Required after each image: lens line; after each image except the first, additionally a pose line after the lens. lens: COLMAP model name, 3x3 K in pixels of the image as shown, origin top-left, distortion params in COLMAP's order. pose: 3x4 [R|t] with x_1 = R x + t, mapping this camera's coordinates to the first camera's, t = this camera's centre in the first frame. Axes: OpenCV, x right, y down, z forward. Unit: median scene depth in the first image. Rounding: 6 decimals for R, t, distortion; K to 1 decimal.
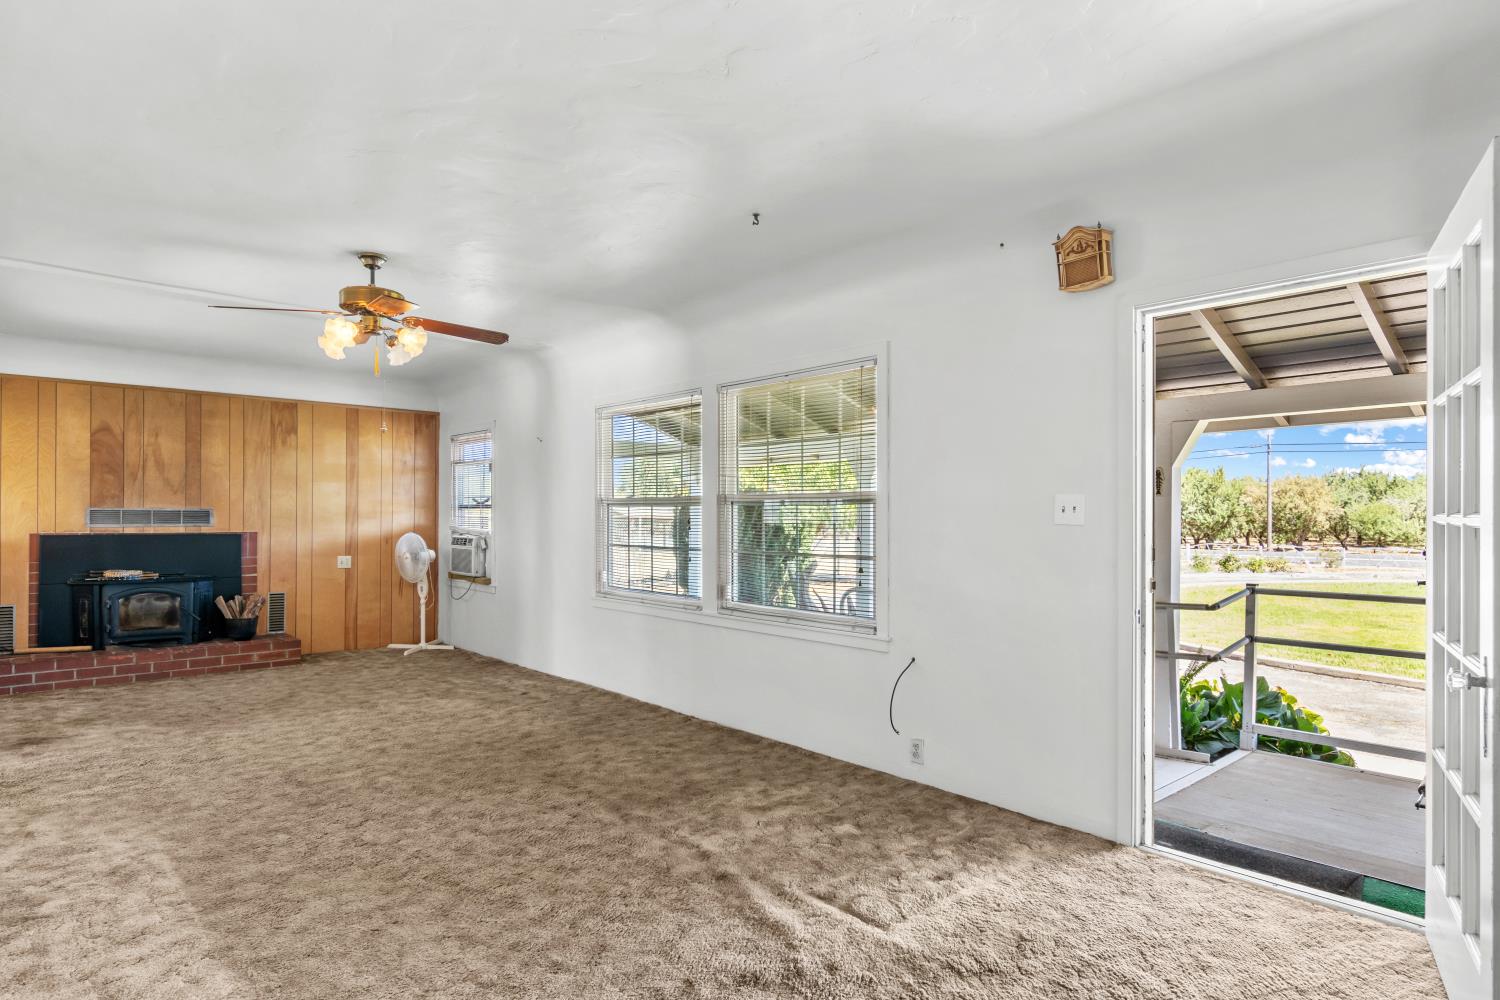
lens RADIAL K [[829.7, 0, 745.3], [0, 829.7, 506.3], [0, 0, 1]] dist [-0.000491, 0.000050]
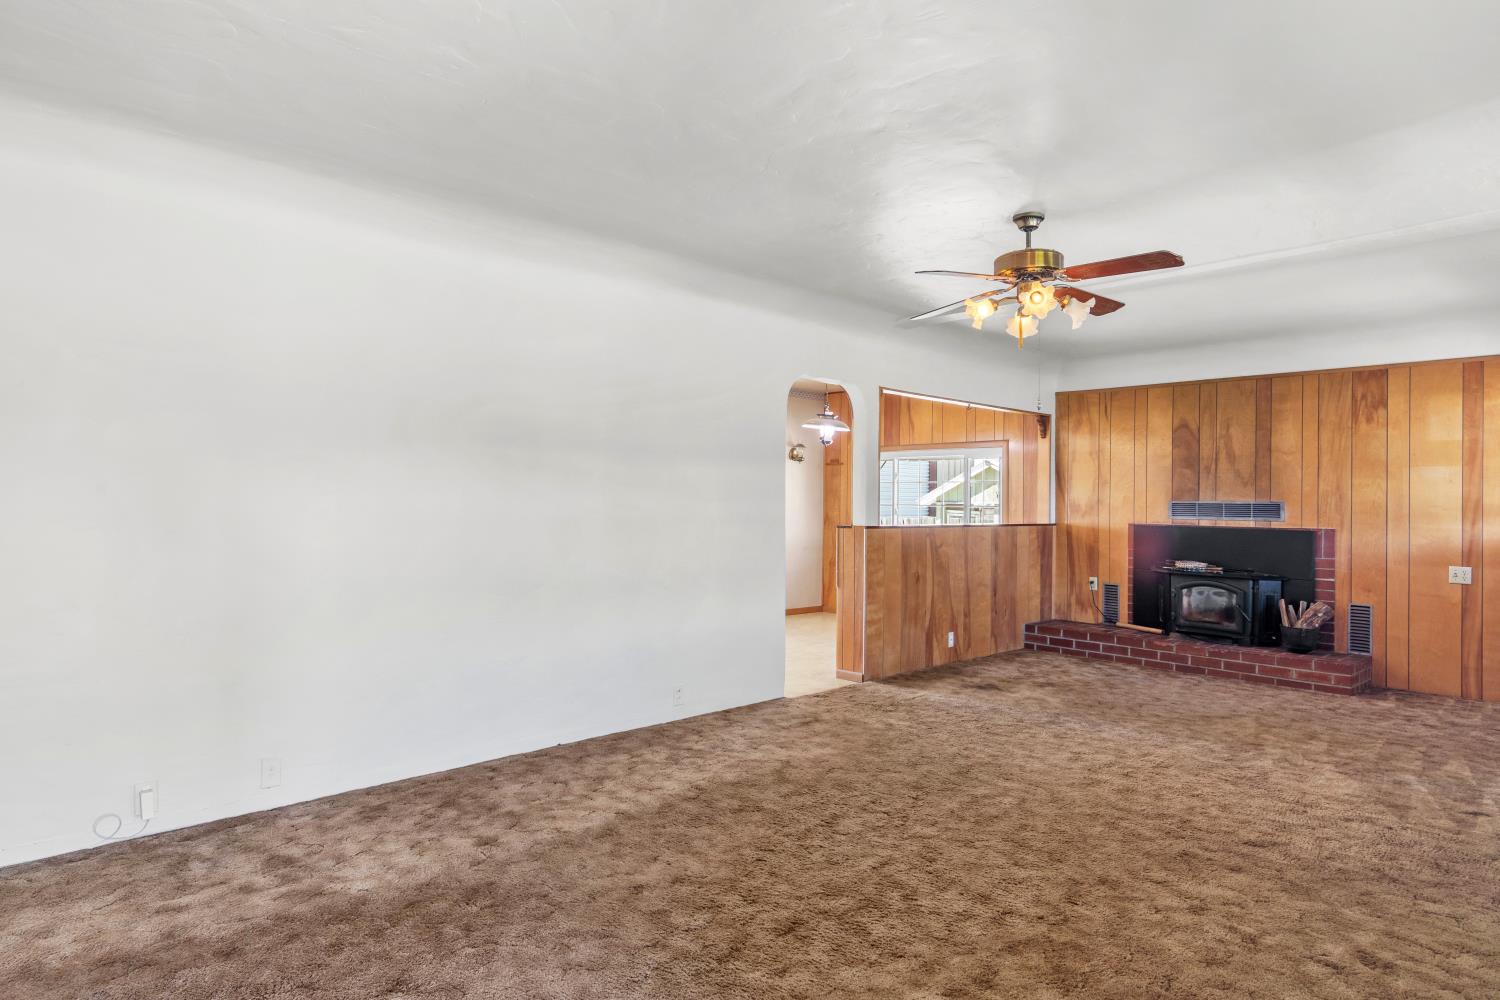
lens RADIAL K [[855.4, 0, 749.7], [0, 855.4, 491.2], [0, 0, 1]] dist [-0.002843, -0.001704]
pose [[0.029103, -0.017237, -0.999428, 0.289353], [0.000213, 0.999851, -0.017238, 0.007900], [0.999576, 0.000289, 0.029103, 0.419889]]
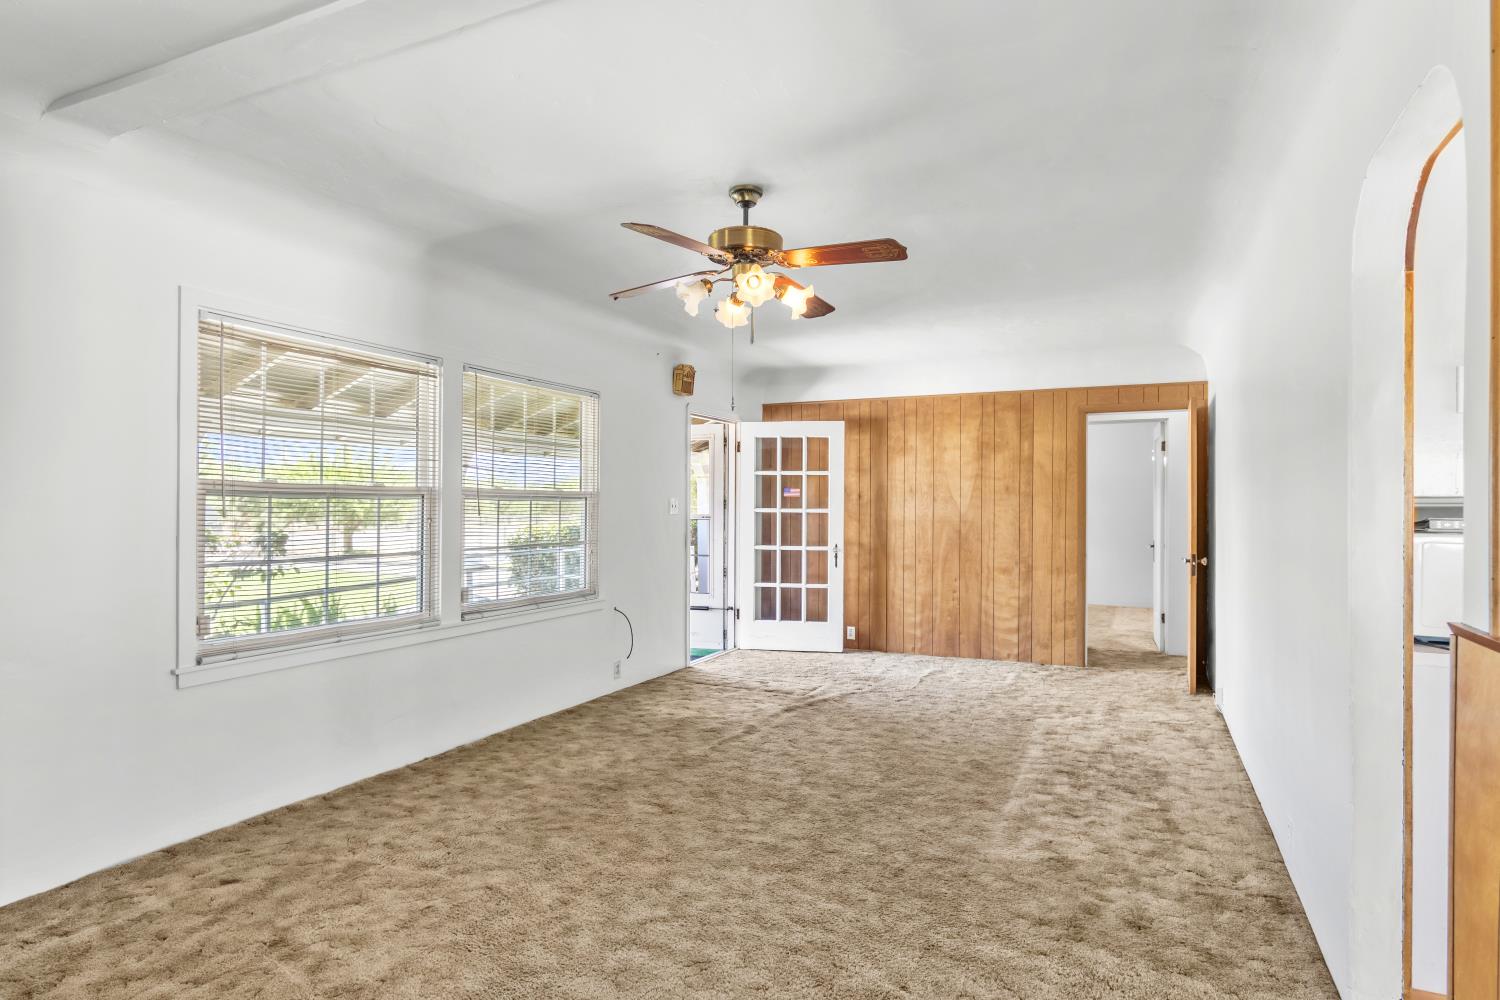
lens RADIAL K [[829.7, 0, 745.3], [0, 829.7, 506.3], [0, 0, 1]] dist [-0.000491, 0.000050]
pose [[-0.390412, -0.003322, 0.920634, -0.739831], [-0.014390, 0.999893, -0.002494, 0.002855], [-0.920528, -0.014222, -0.390418, 0.817699]]
